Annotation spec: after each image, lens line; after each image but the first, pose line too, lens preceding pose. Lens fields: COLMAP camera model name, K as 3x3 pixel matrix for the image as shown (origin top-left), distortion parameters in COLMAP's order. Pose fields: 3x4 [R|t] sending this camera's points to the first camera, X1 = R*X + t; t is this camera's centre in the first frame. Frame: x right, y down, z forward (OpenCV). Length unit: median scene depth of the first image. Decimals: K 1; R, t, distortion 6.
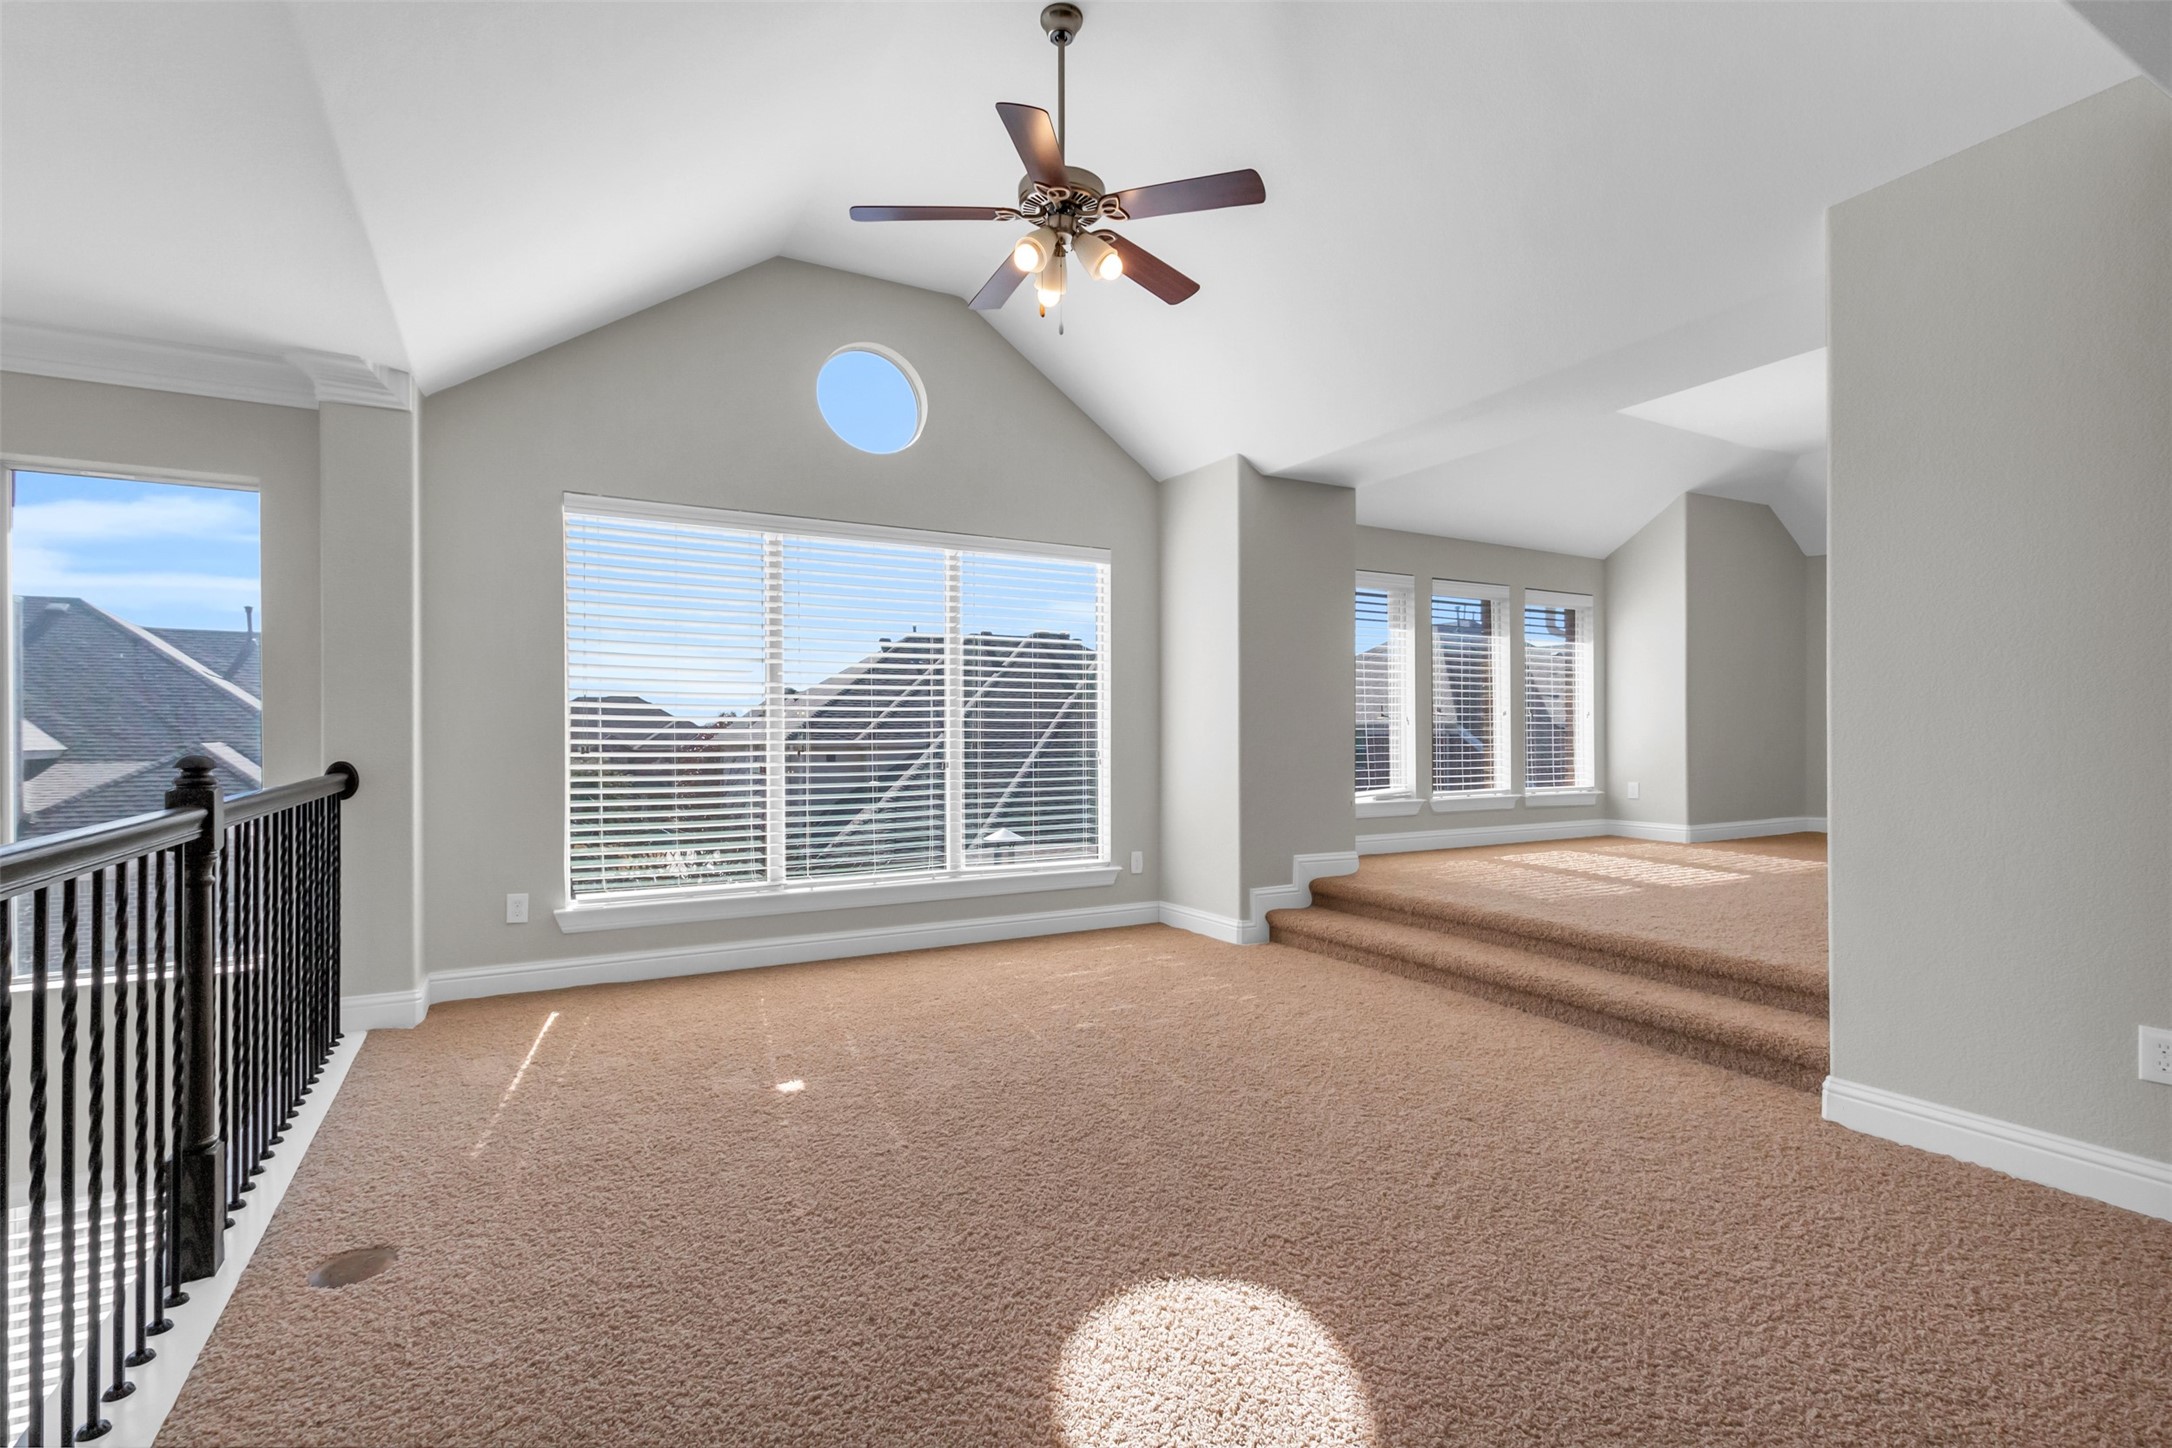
lens RADIAL K [[990.2, 0, 1085.6], [0, 990.2, 727.2], [0, 0, 1]] dist [0.002410, -0.000198]
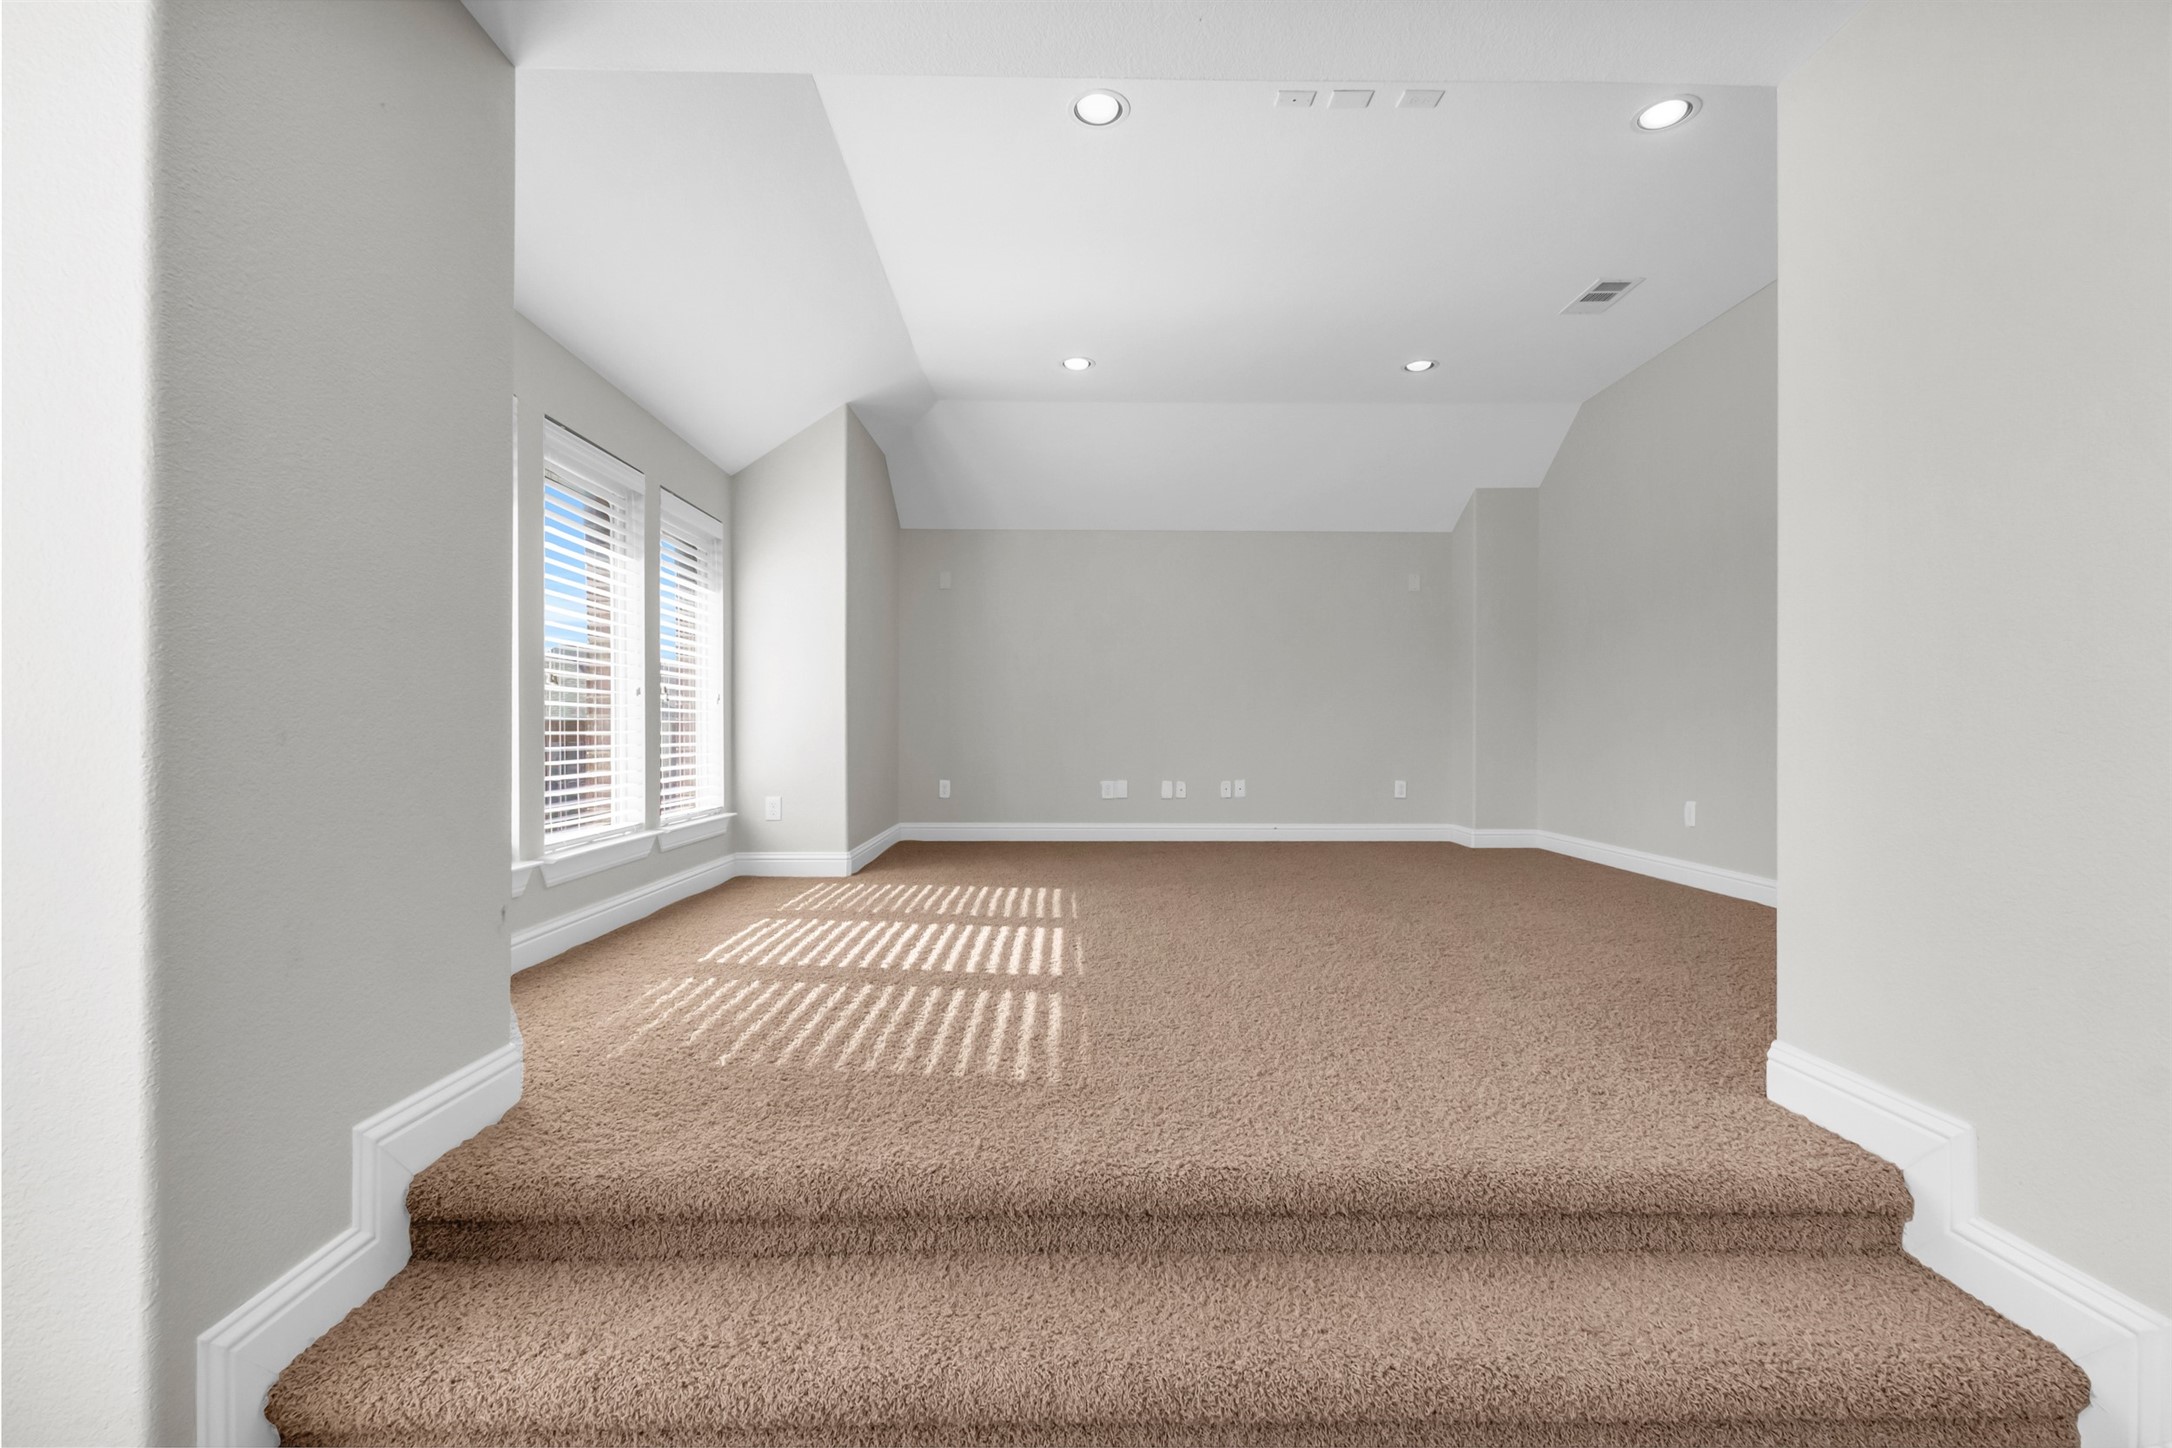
lens RADIAL K [[990.2, 0, 1085.6], [0, 990.2, 727.2], [0, 0, 1]] dist [0.002410, -0.000198]
pose [[0.461753, 0.011721, 0.886931, 0.049876], [-0.015745, 0.999863, -0.005016, 0.008748], [-0.886869, -0.011649, 0.461875, 0.717863]]
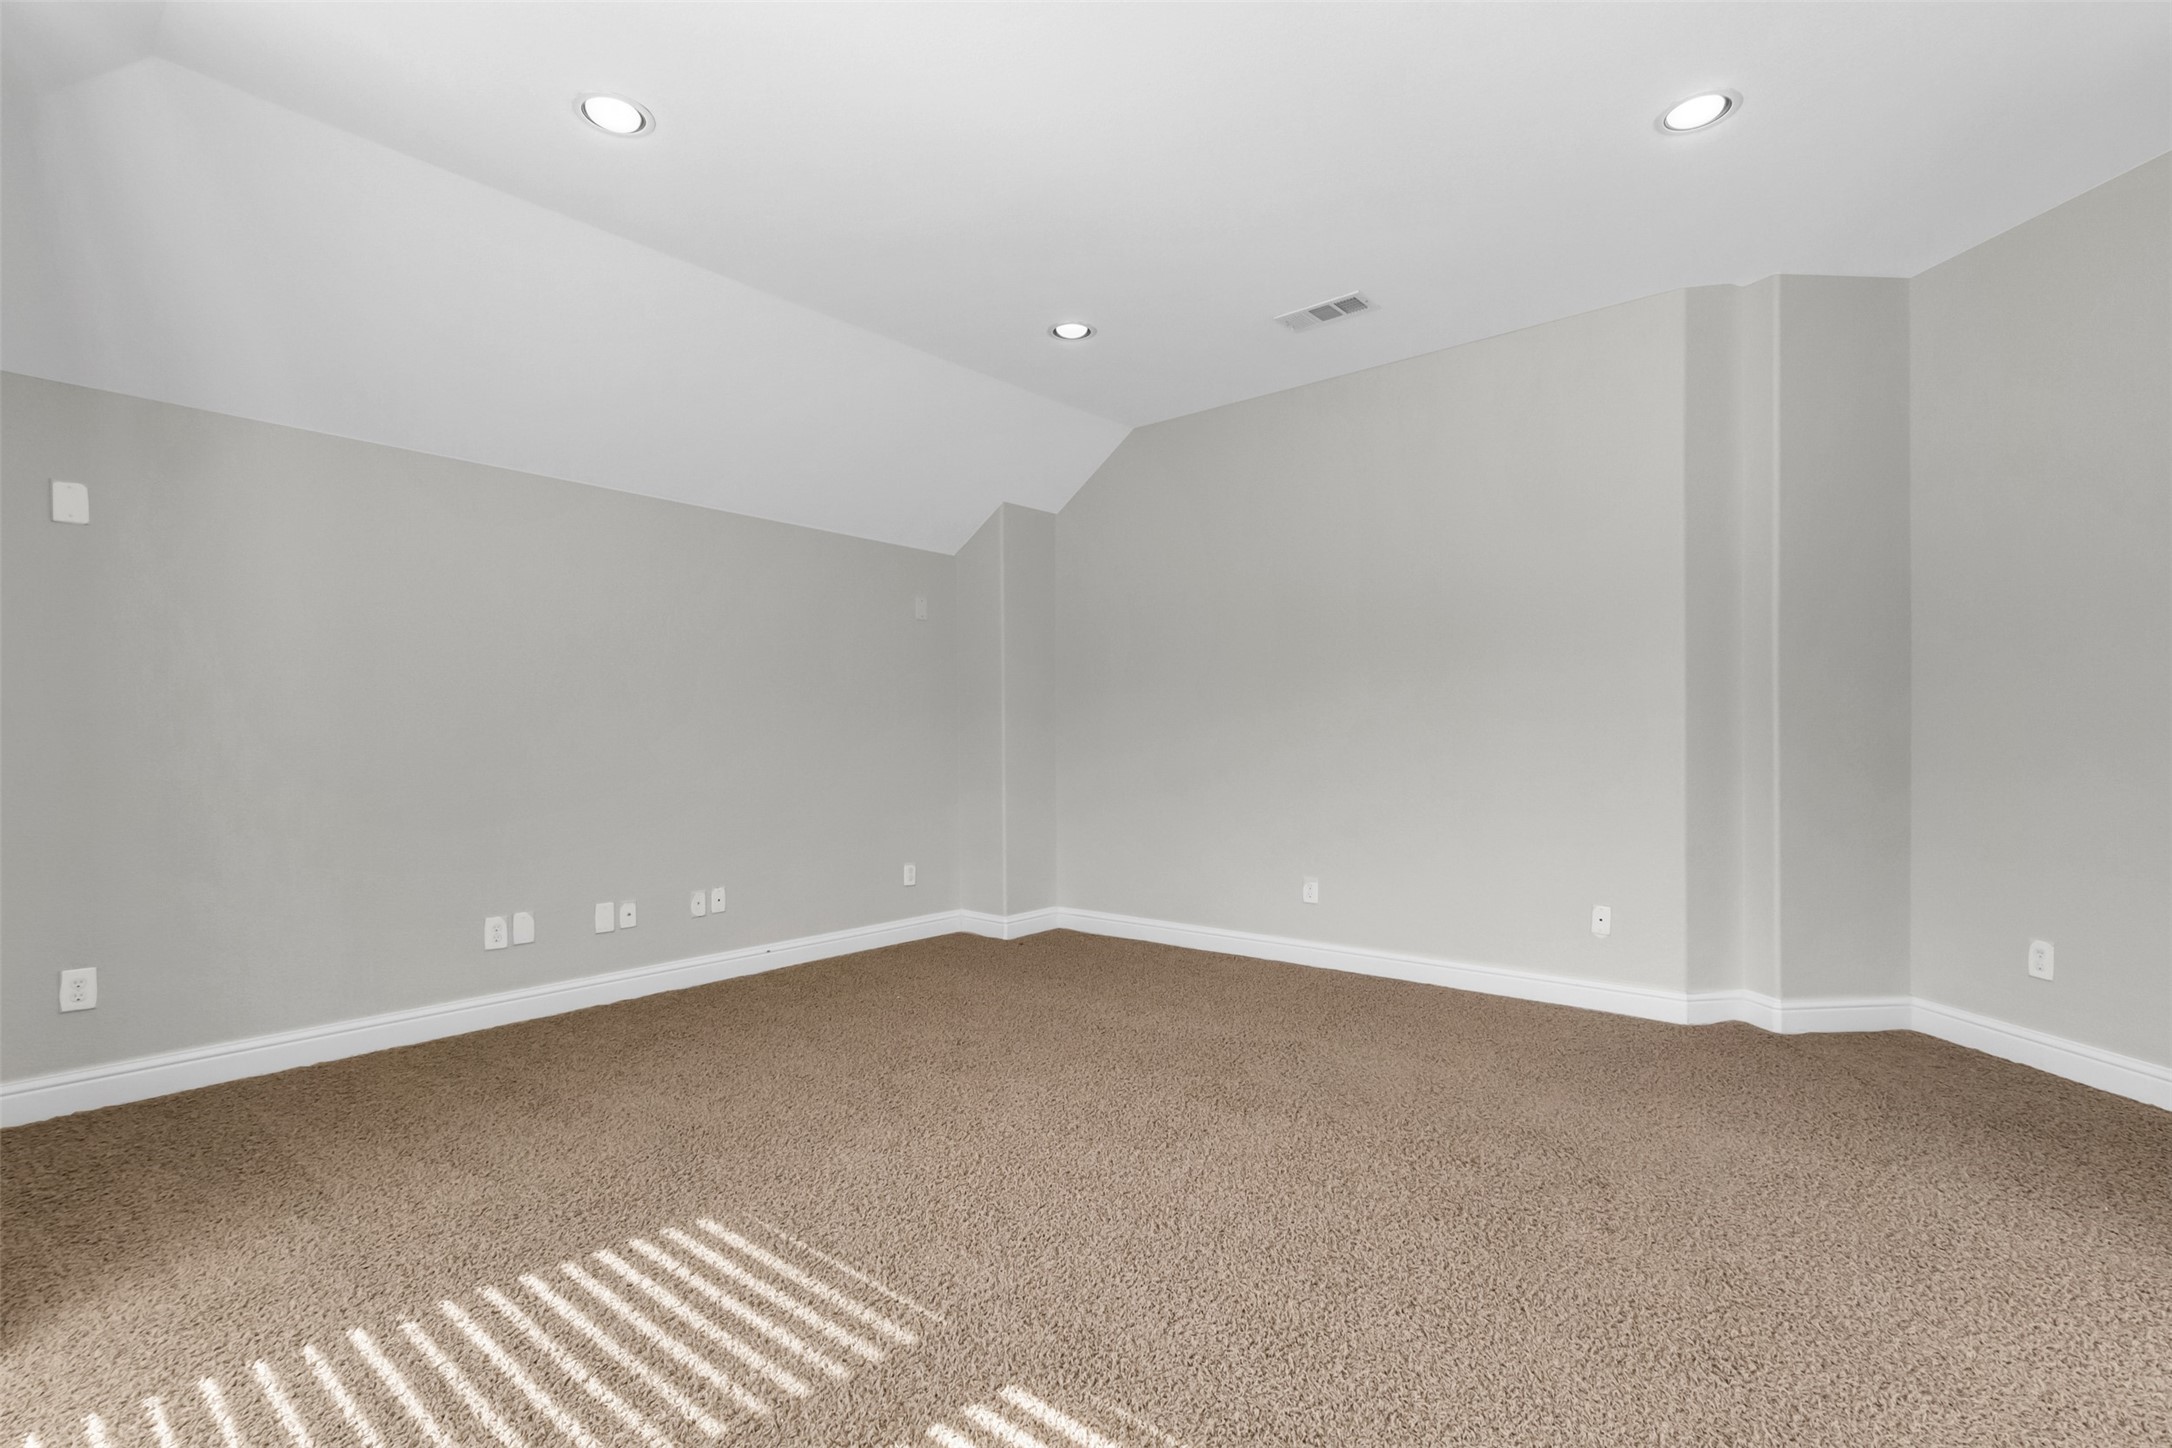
lens RADIAL K [[1023.7, 0, 1081.9], [0, 1023.7, 729.4], [0, 0, 1]] dist [0.002140, -0.000006]
pose [[-0.359582, 0.031810, 0.932571, 0.390522], [0.015791, 0.999483, -0.028003, -0.041388], [-0.932980, 0.004657, -0.359899, 1.201396]]
